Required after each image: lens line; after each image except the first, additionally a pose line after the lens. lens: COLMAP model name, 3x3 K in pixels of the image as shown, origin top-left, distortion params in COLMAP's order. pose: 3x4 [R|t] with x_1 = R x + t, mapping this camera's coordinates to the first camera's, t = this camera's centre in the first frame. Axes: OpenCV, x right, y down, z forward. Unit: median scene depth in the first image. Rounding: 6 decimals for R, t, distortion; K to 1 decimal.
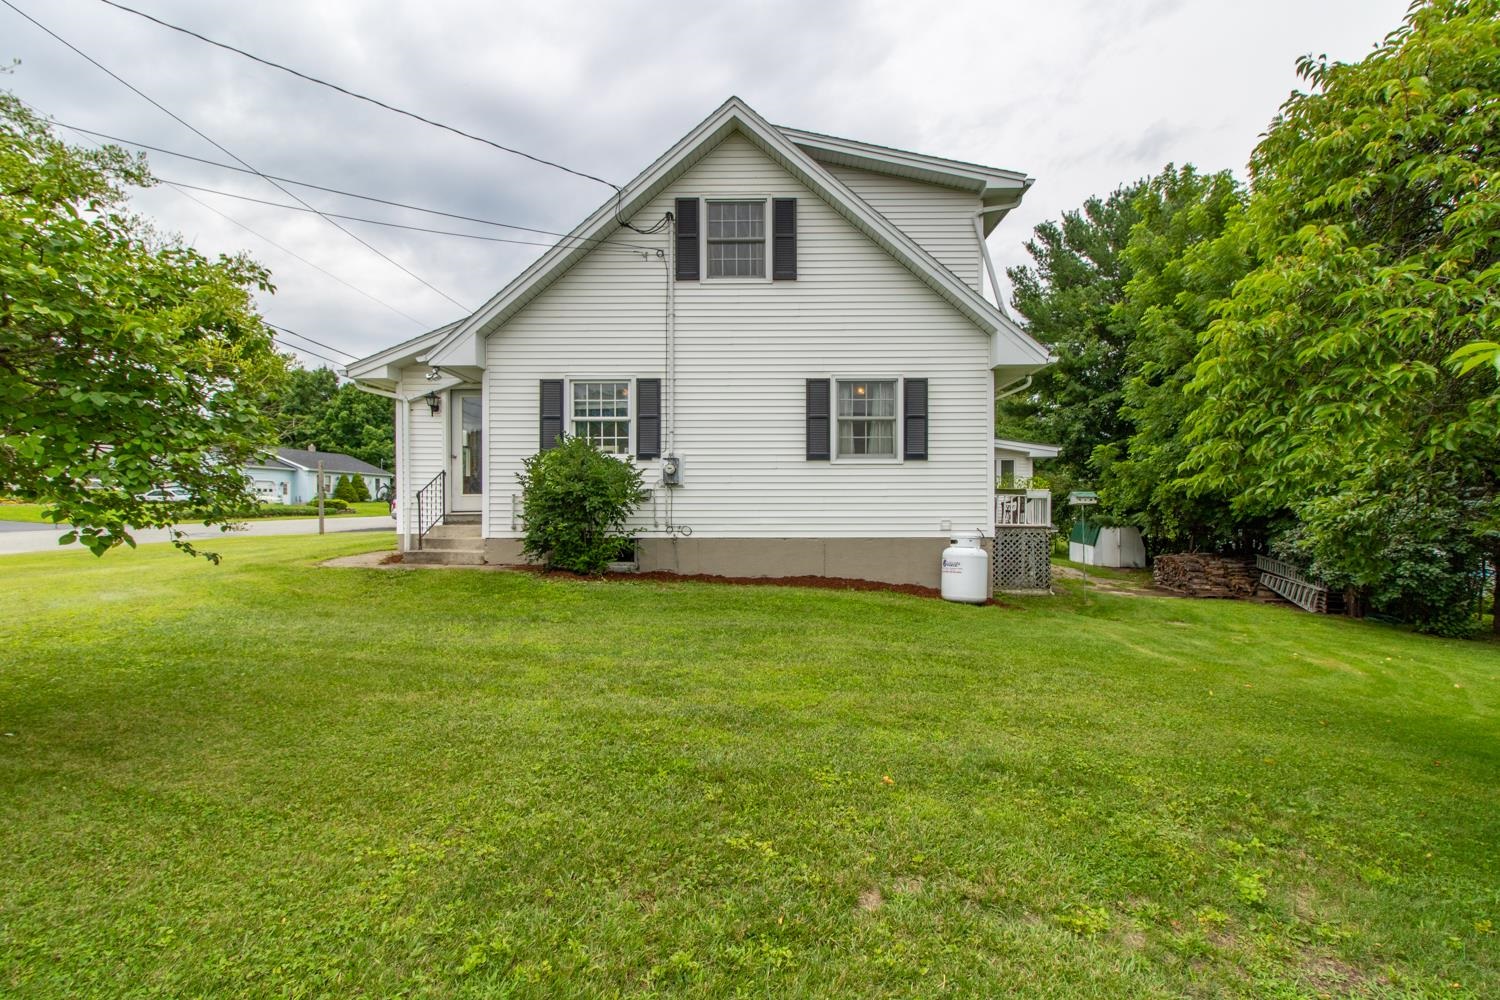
lens RADIAL K [[703.7, 0, 748.7], [0, 703.7, 498.9], [0, 0, 1]] dist [0.001262, 0.000209]
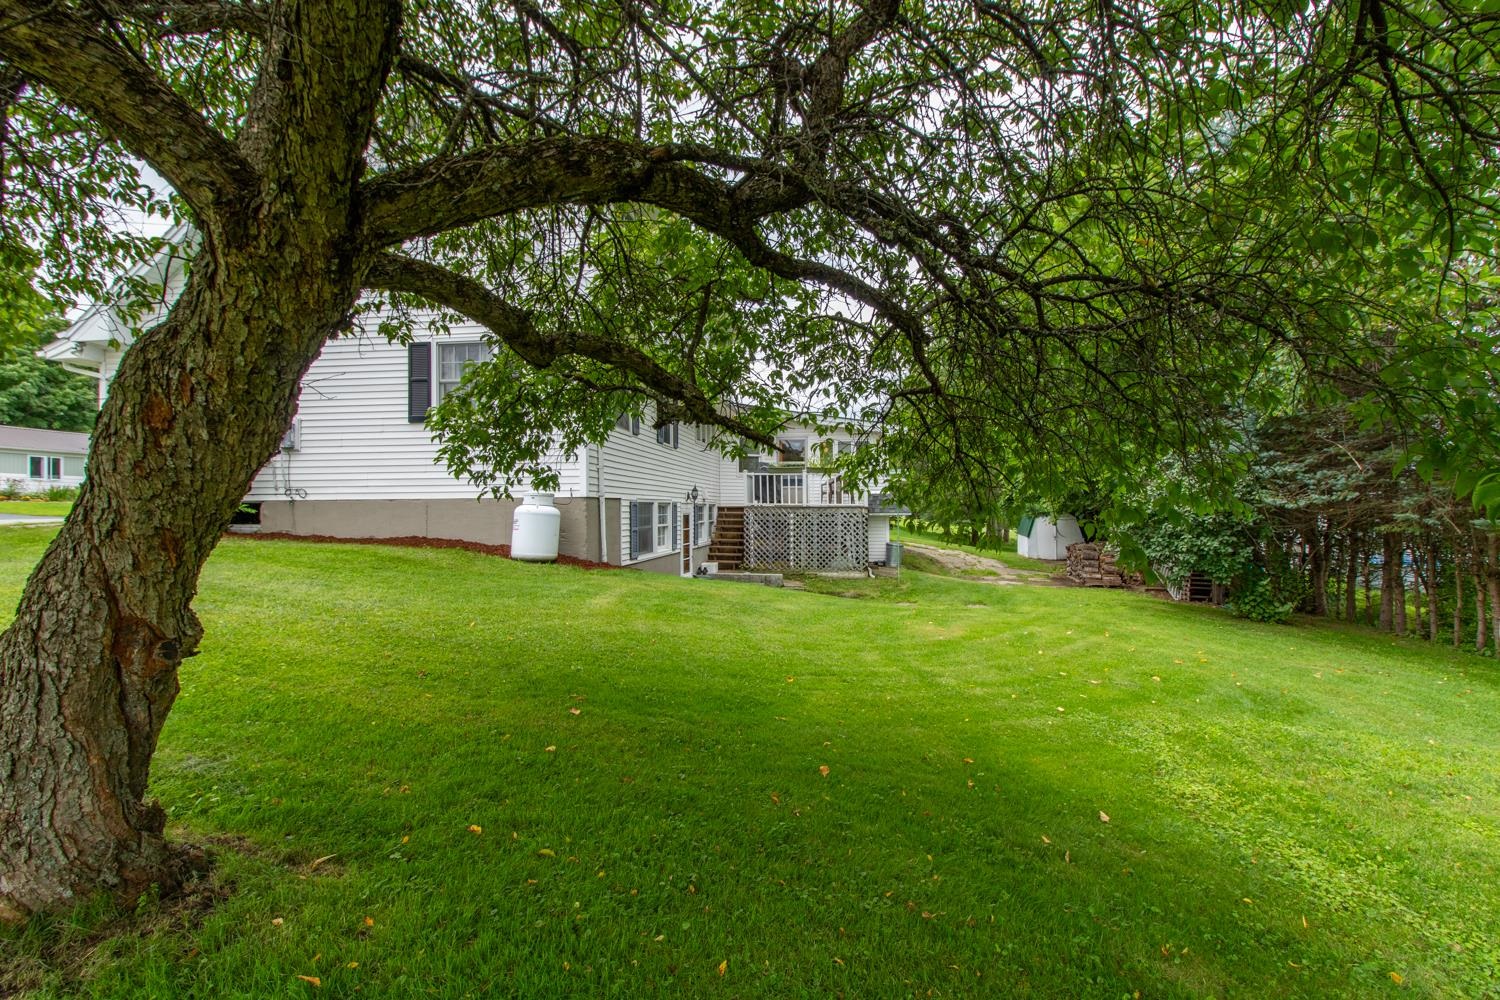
lens RADIAL K [[703.7, 0, 749.9], [0, 703.7, 497.4], [0, 0, 1]] dist [0.001262, 0.000209]
pose [[0.992874, -0.007429, -0.118939, 0.688619], [0.006072, 0.999912, -0.011764, 0.067505], [0.119016, 0.010958, 0.992832, 0.048503]]
